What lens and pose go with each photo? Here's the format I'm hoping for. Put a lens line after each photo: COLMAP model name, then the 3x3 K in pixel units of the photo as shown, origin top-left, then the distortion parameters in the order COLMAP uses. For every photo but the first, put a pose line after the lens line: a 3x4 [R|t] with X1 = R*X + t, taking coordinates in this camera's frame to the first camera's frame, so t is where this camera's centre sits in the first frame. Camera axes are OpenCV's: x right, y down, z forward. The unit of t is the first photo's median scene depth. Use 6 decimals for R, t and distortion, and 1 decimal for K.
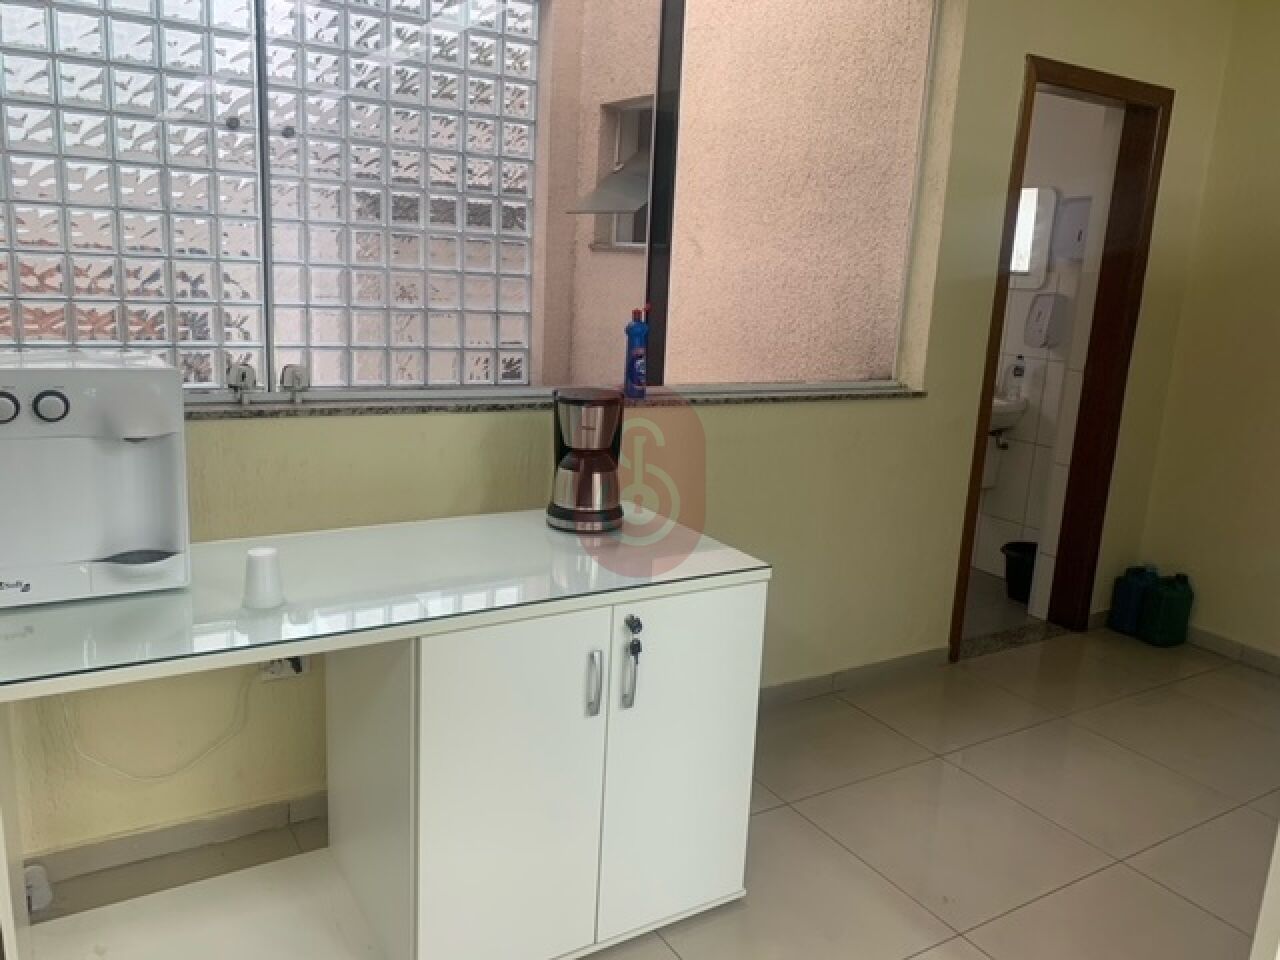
lens RADIAL K [[971.0, 0, 642.3], [0, 971.0, 478.0], [0, 0, 1]] dist [0.035314, -0.026609]
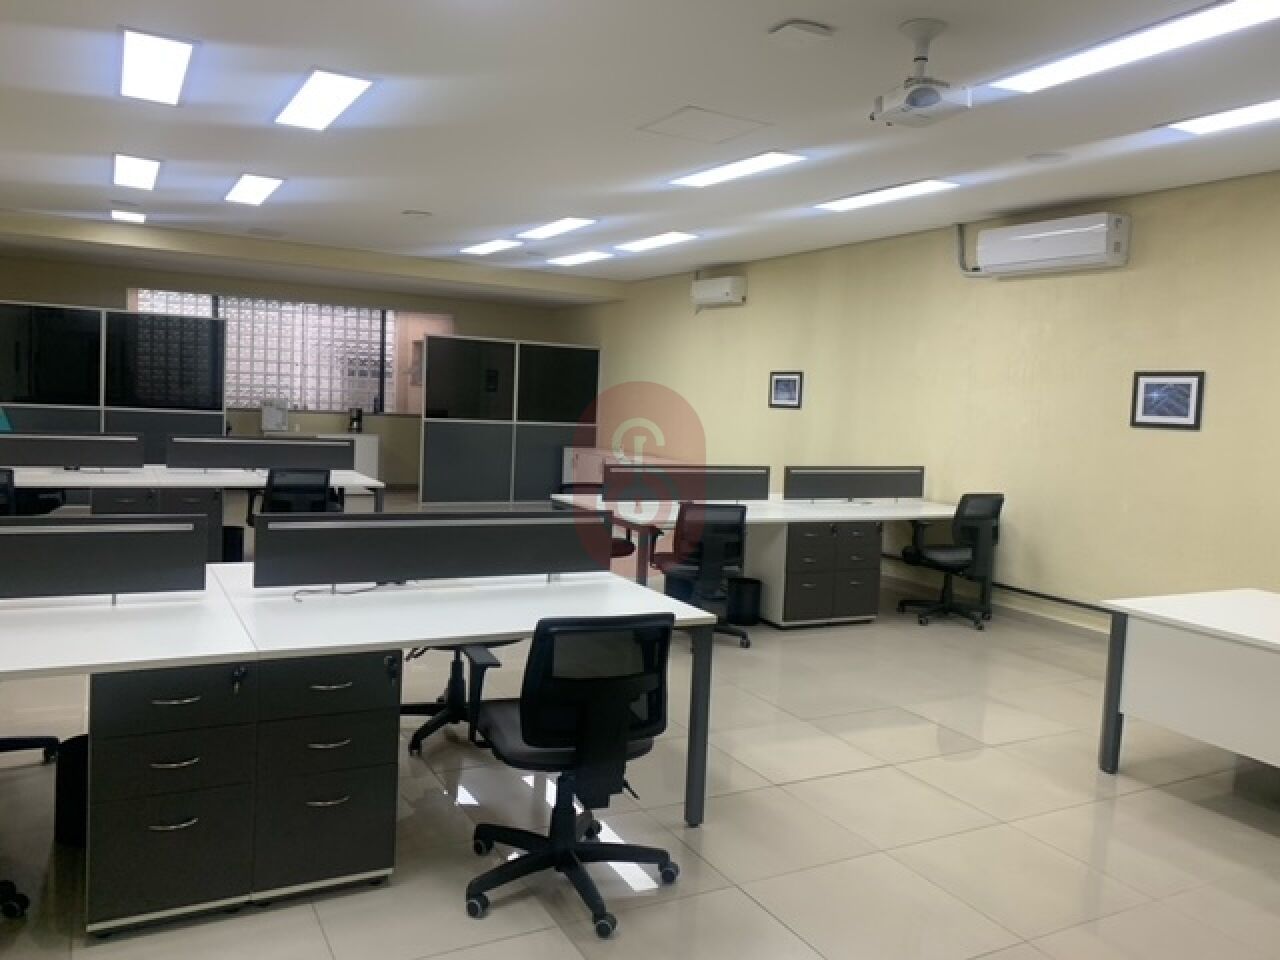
lens RADIAL K [[971.0, 0, 630.6], [0, 971.0, 469.7], [0, 0, 1]] dist [0.035314, -0.026609]
pose [[0.997972, -0.000127, -0.063650, 0.307799], [-0.009543, 0.988397, -0.151594, 0.179711], [0.062930, 0.151894, 0.986391, -0.717531]]
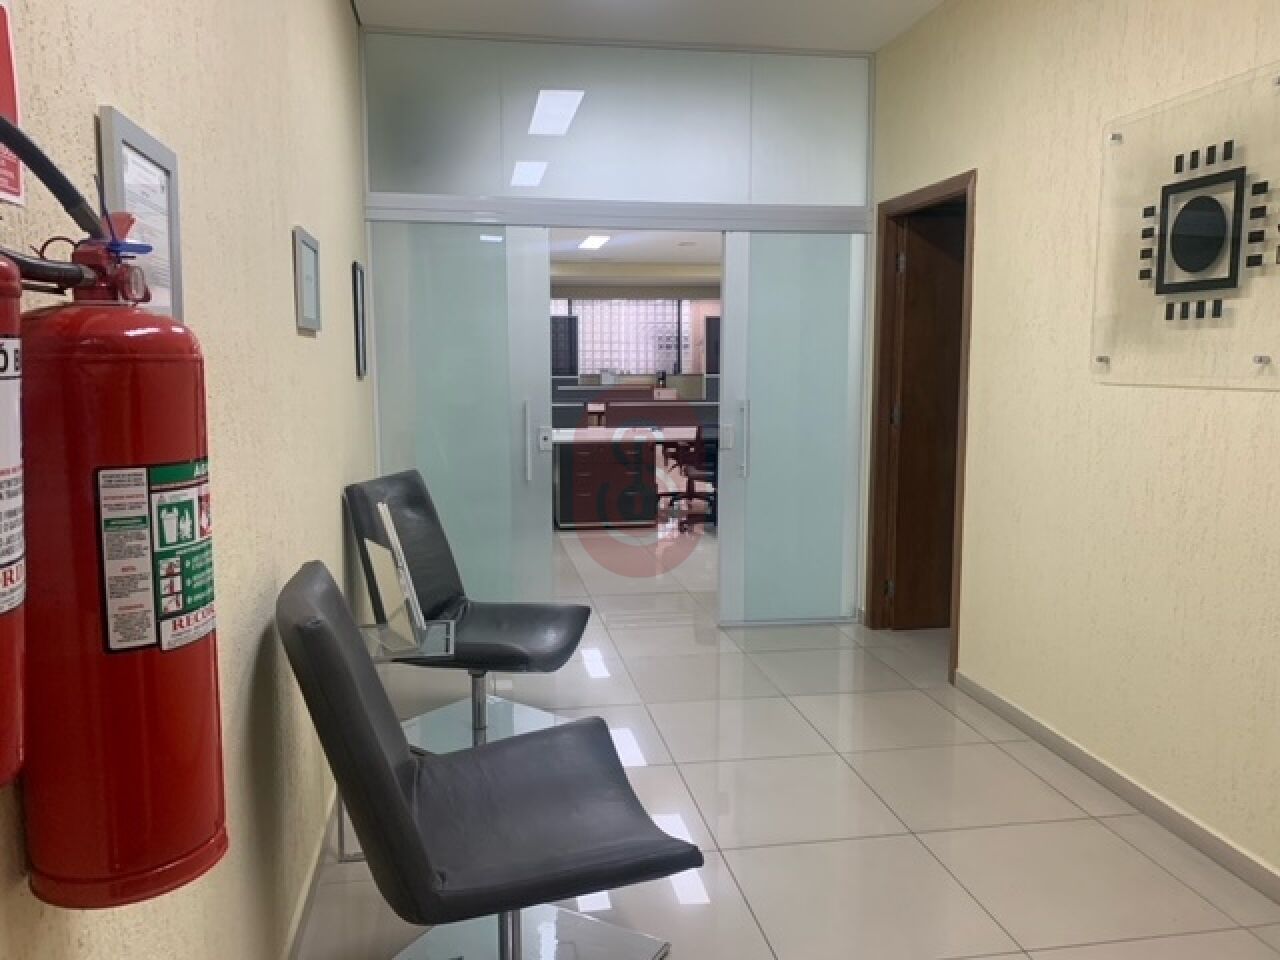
lens RADIAL K [[971.0, 0, 628.3], [0, 971.0, 520.5], [0, 0, 1]] dist [0.035314, -0.026609]
pose [[0.922657, 0.004808, -0.385591, 0.455040], [-0.031676, 0.997488, -0.063356, 0.270699], [0.384318, 0.070670, 0.920492, -1.045022]]
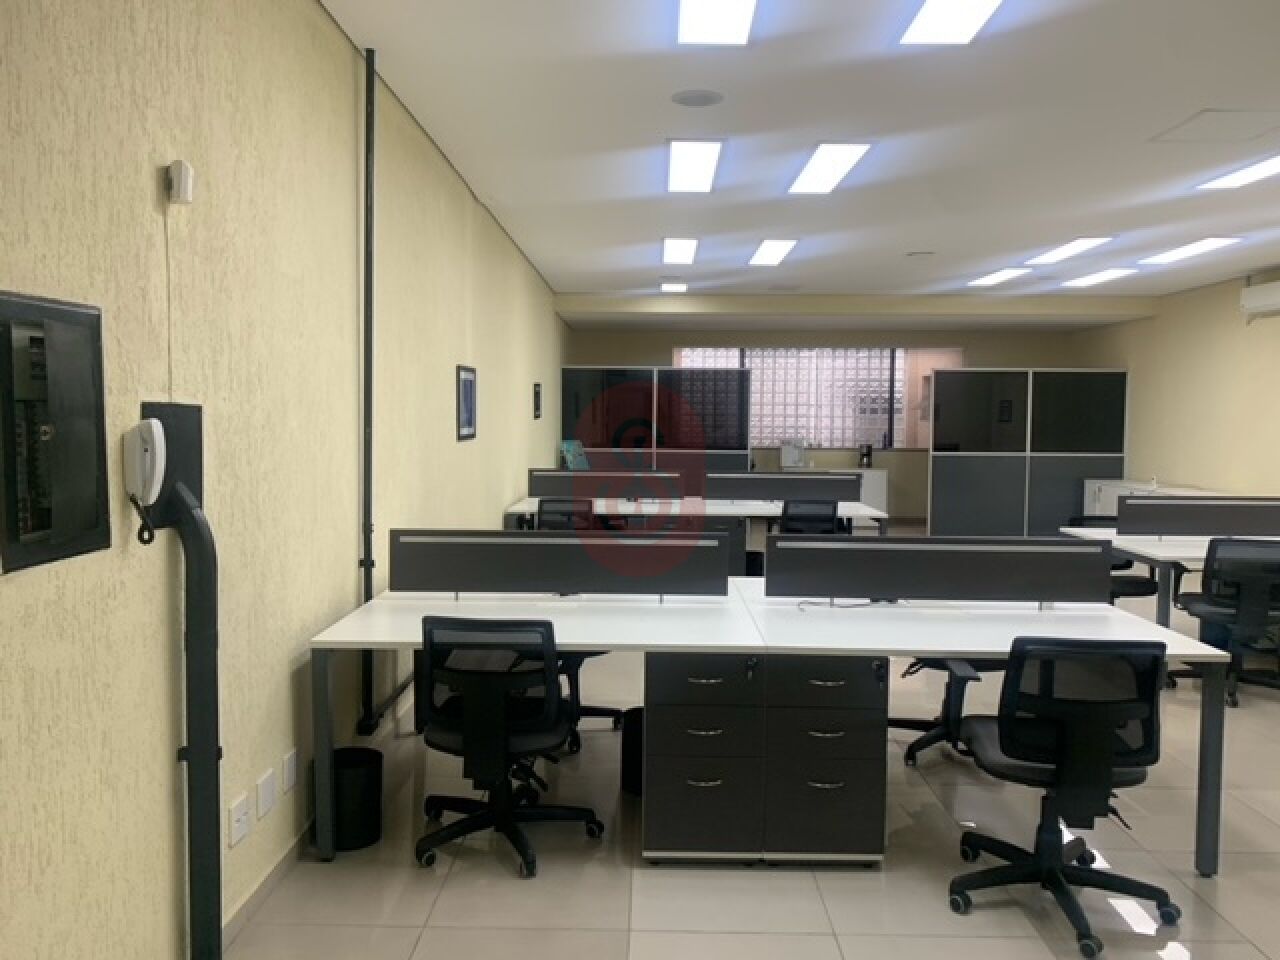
lens RADIAL K [[971.0, 0, 640.2], [0, 971.0, 480.0], [0, 0, 1]] dist [0.035314, -0.026609]
pose [[0.840260, -0.012266, -0.542045, 0.321921], [-0.084792, 0.984470, -0.153720, 0.185612], [0.535513, 0.175126, 0.826170, -0.739007]]
